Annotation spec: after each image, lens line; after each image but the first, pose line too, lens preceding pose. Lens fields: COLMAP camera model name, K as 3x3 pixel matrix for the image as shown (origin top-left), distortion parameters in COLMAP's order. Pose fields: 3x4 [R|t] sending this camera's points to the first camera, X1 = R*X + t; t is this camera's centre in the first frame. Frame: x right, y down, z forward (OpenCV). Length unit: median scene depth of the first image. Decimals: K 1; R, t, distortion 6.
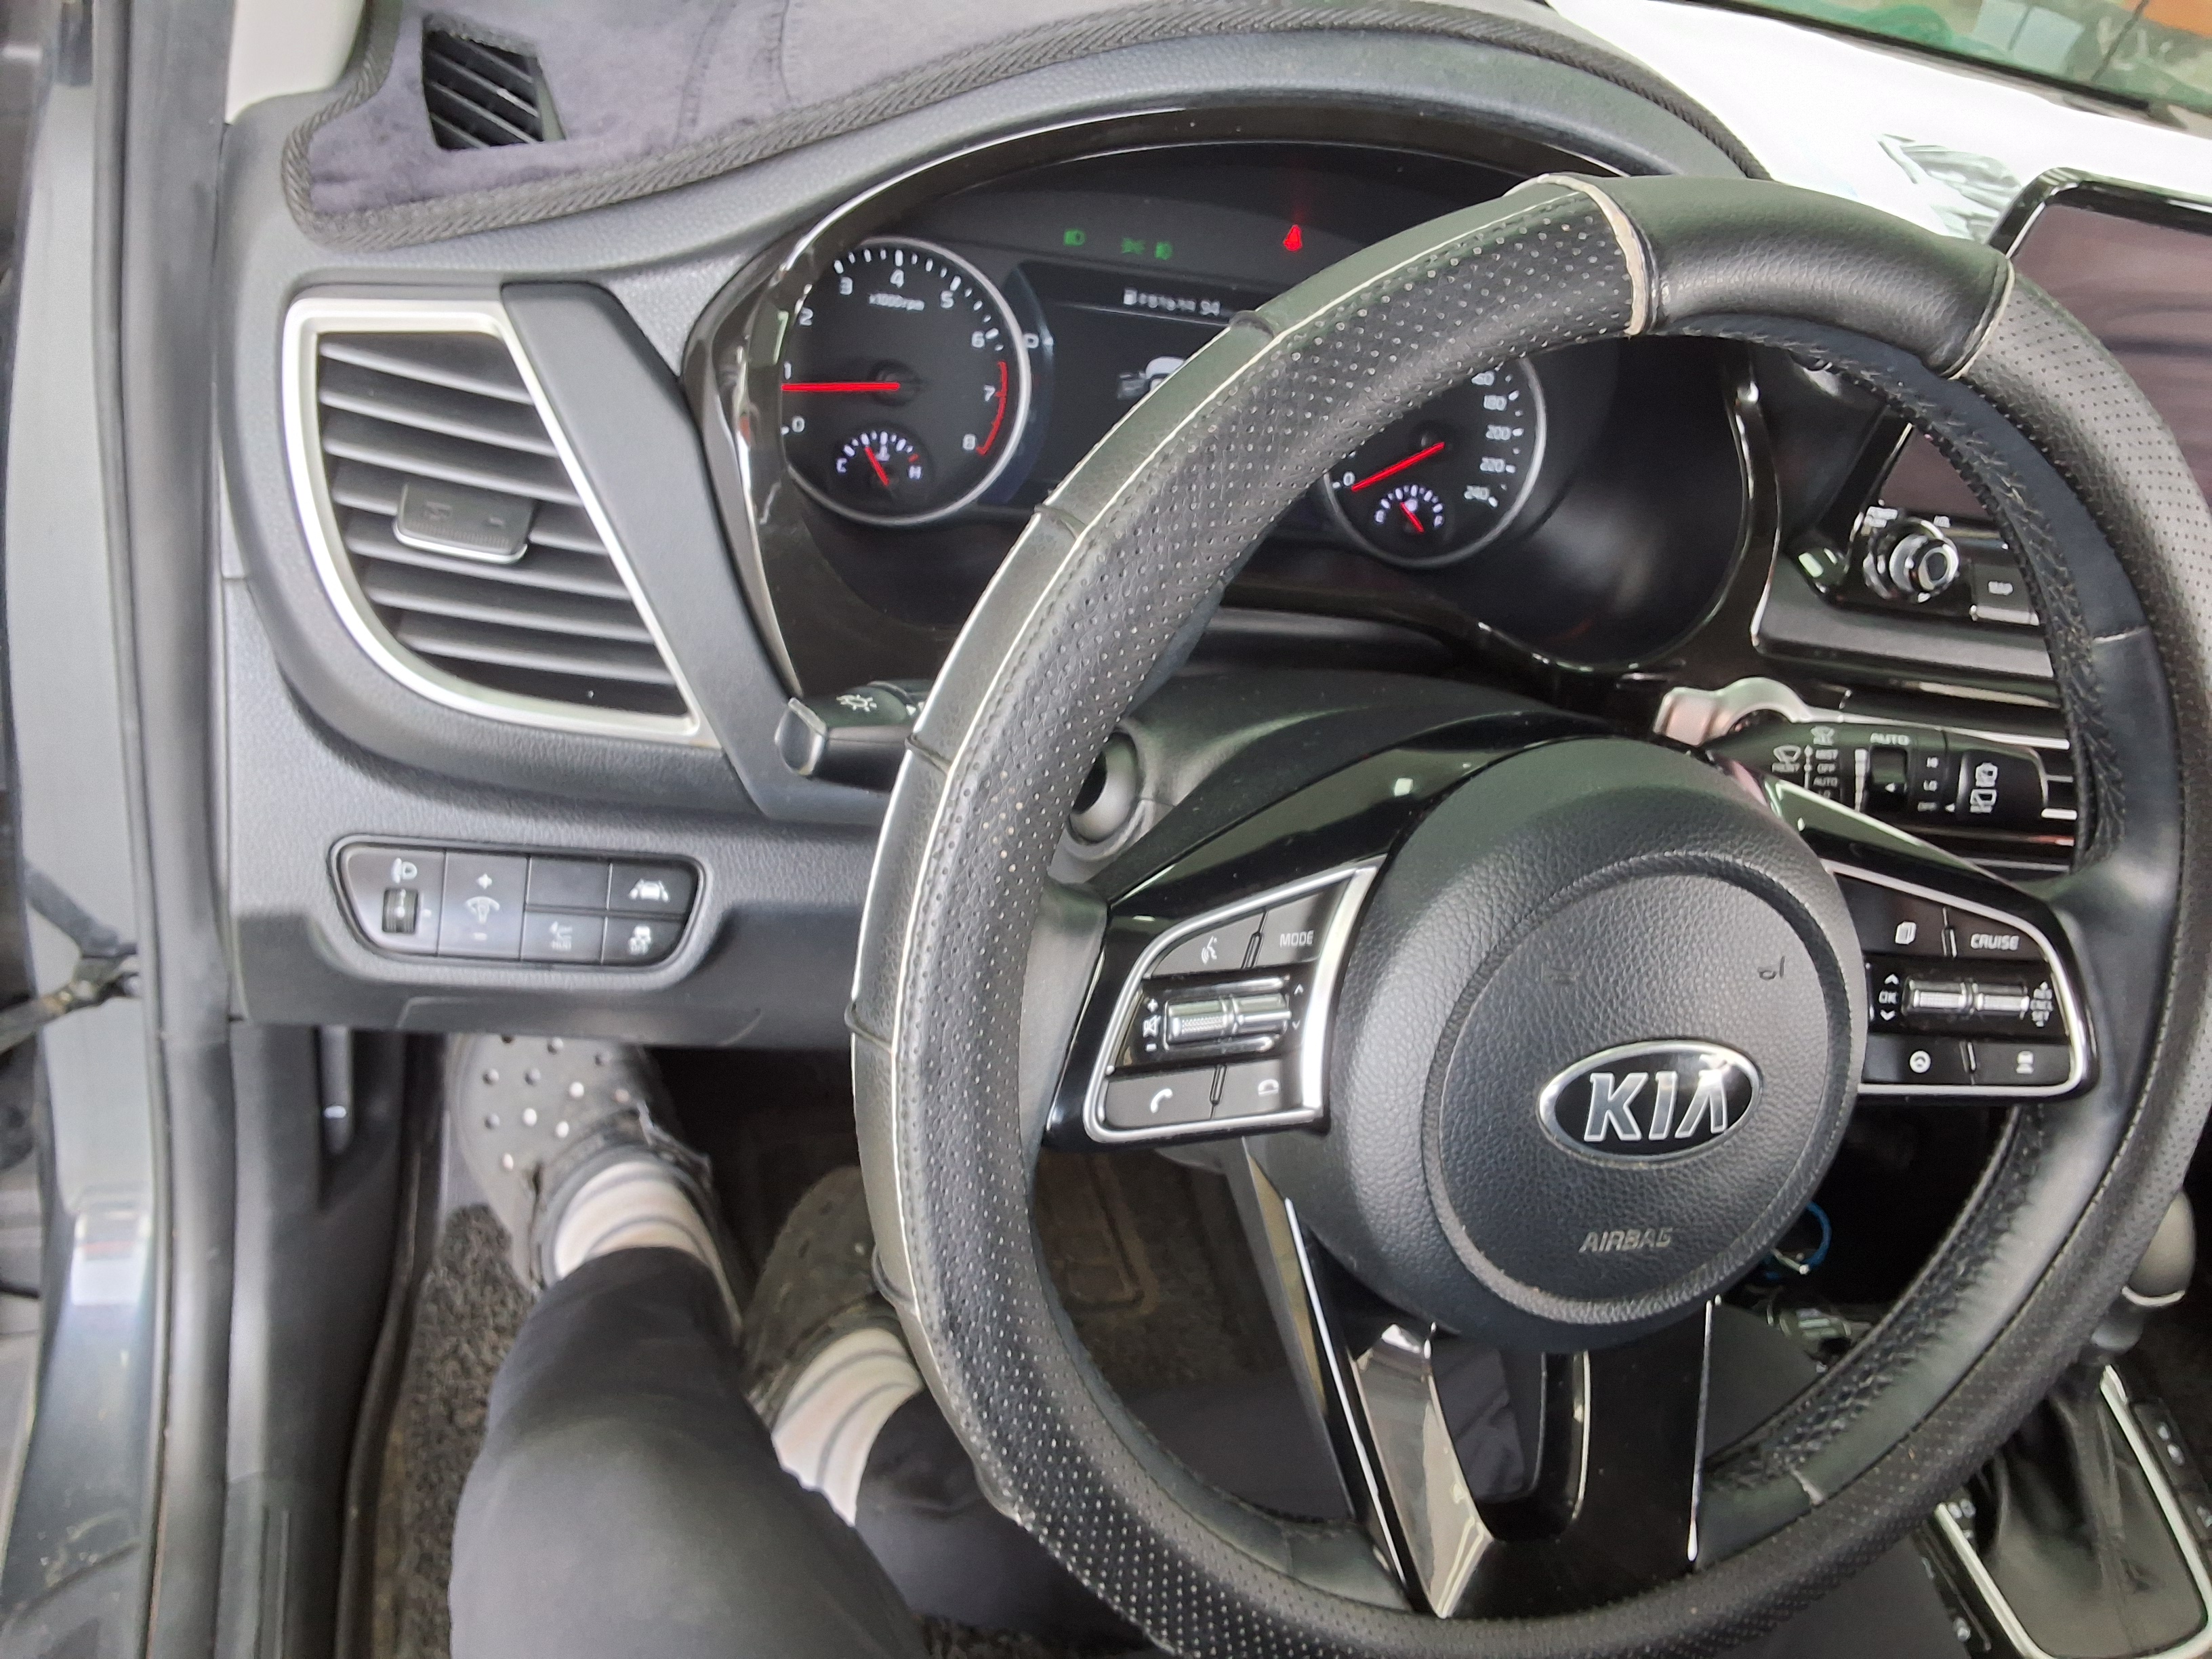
lens RADIAL K [[1777.5, 0, 1116.9], [0, 1777.5, 830.5], [0, 0, 1]] dist [0.126539, -0.199365]
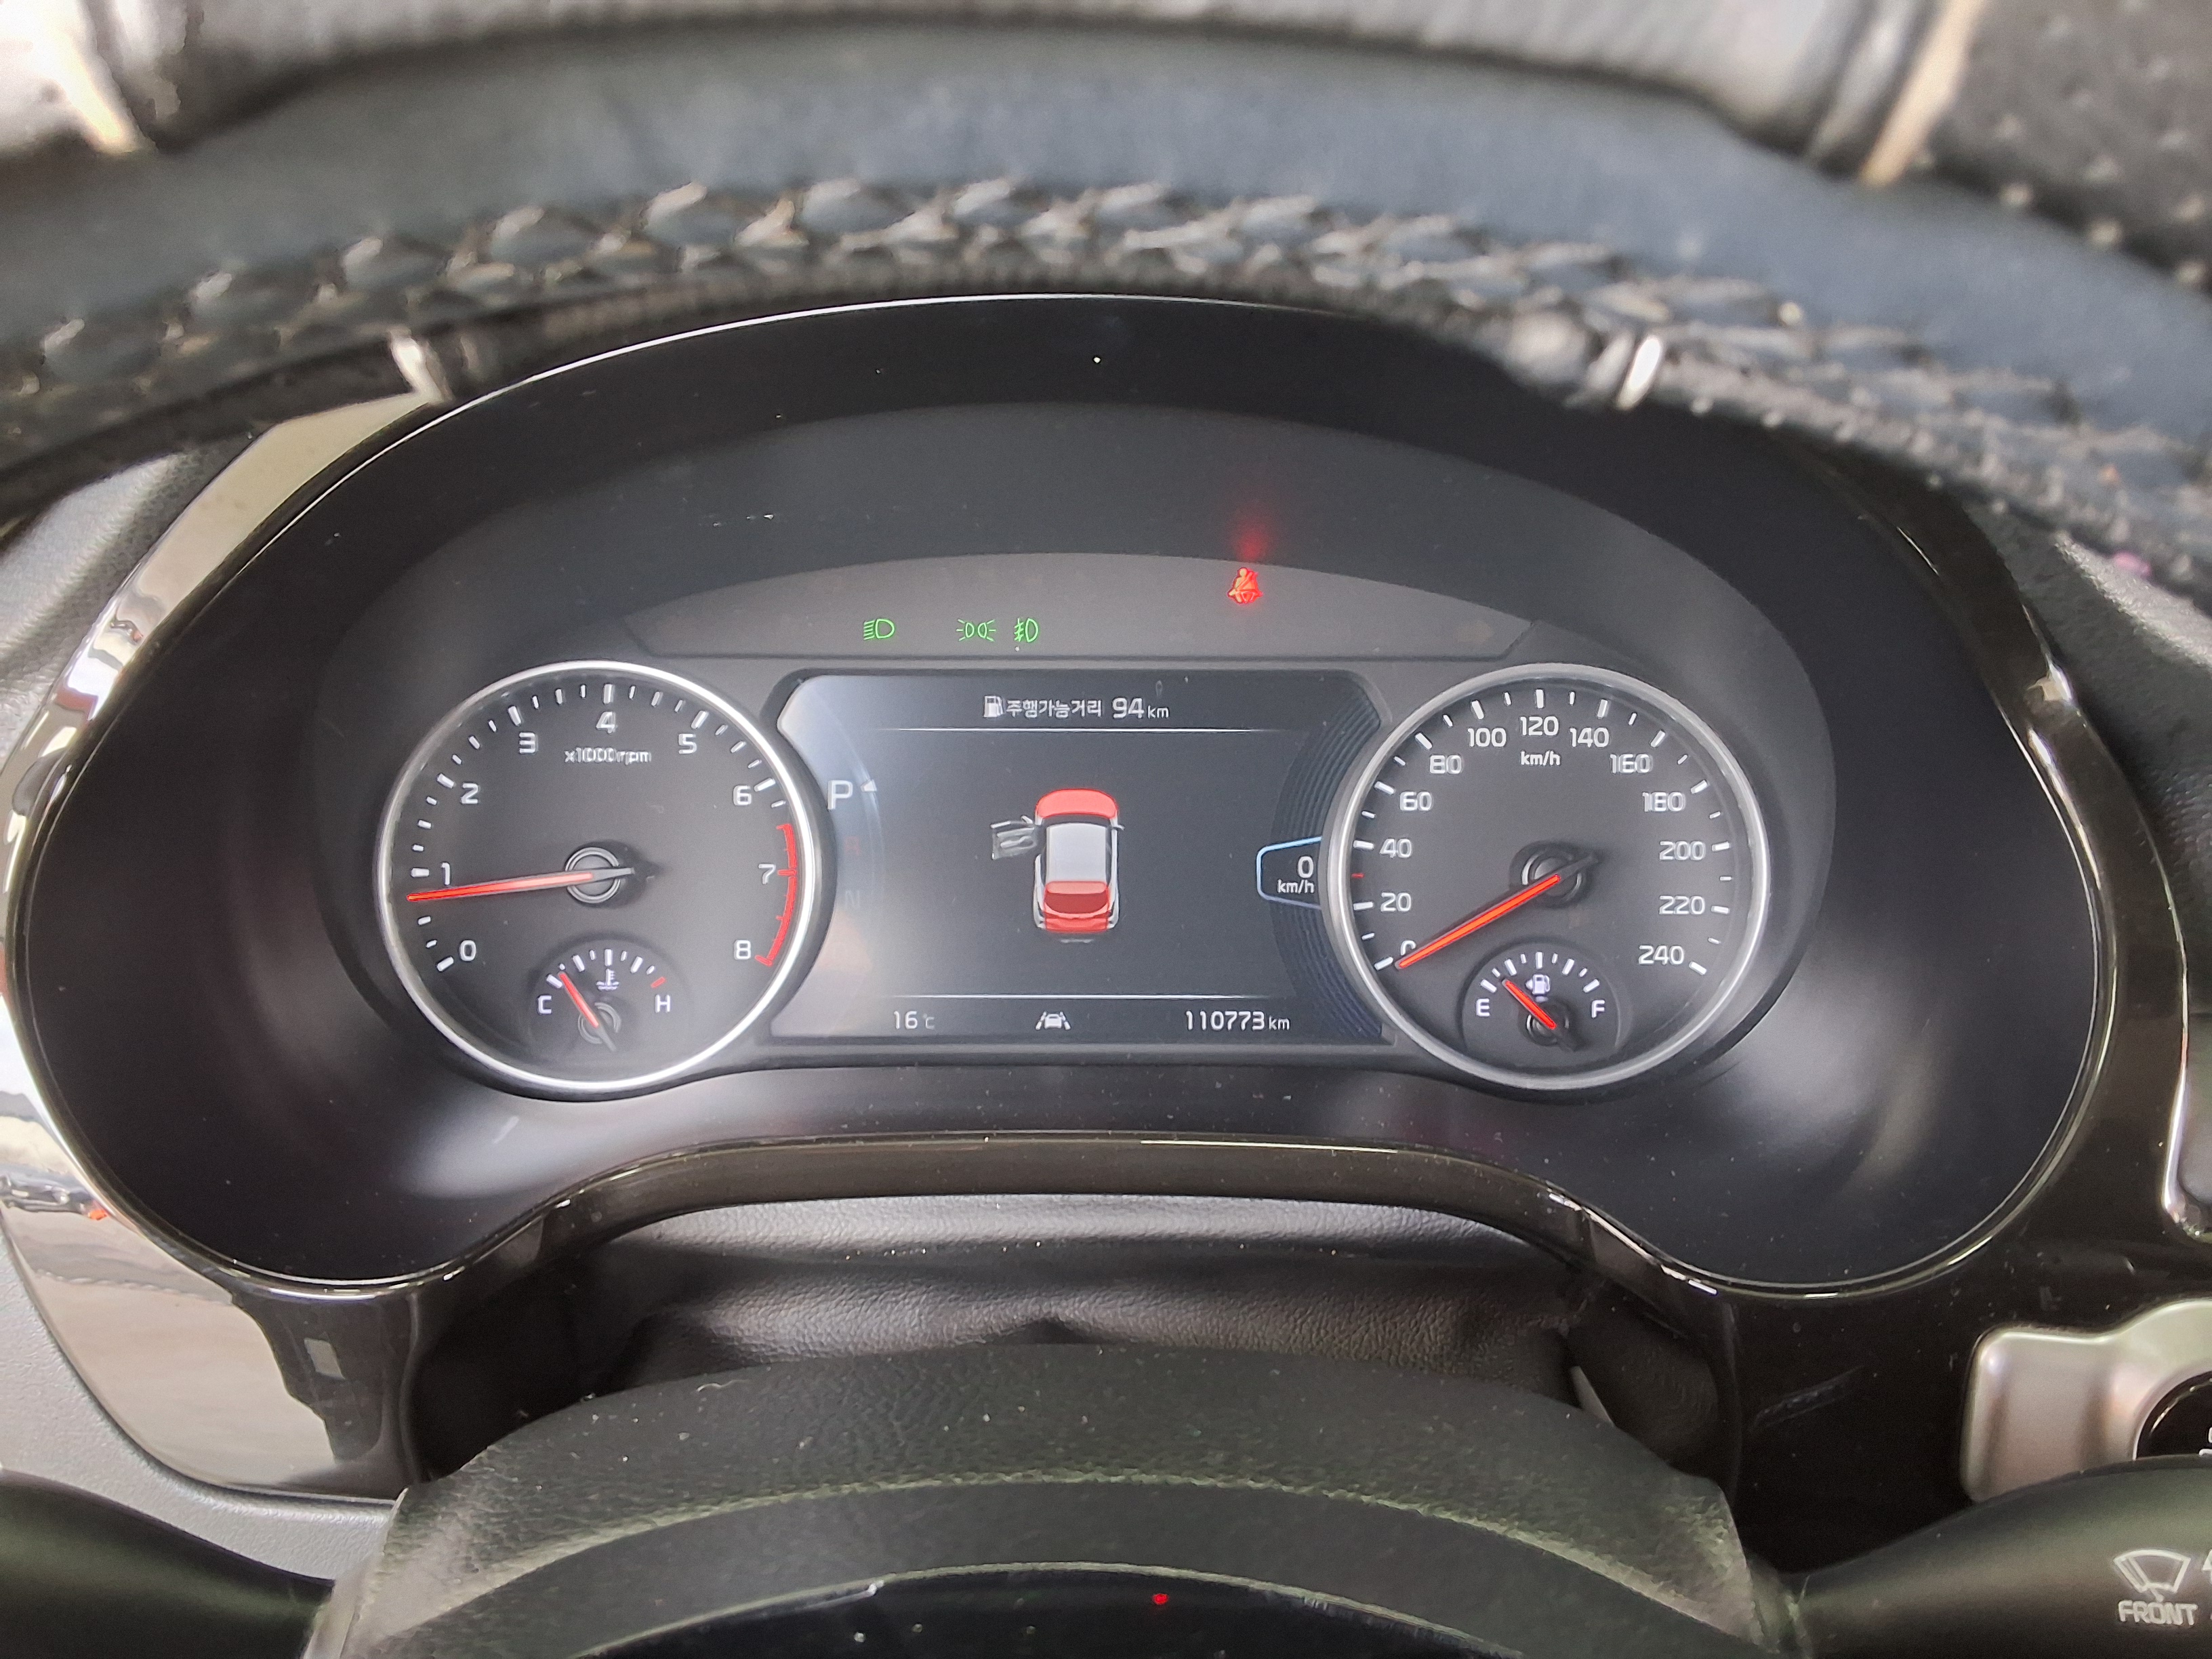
lens RADIAL K [[1777.5, 0, 1116.9], [0, 1777.5, 830.5], [0, 0, 1]] dist [0.126539, -0.199365]
pose [[0.940424, -0.119725, -0.318226, 0.247513], [0.020512, 0.954225, -0.298386, -0.064096], [0.339384, 0.274082, 0.899832, 0.454991]]
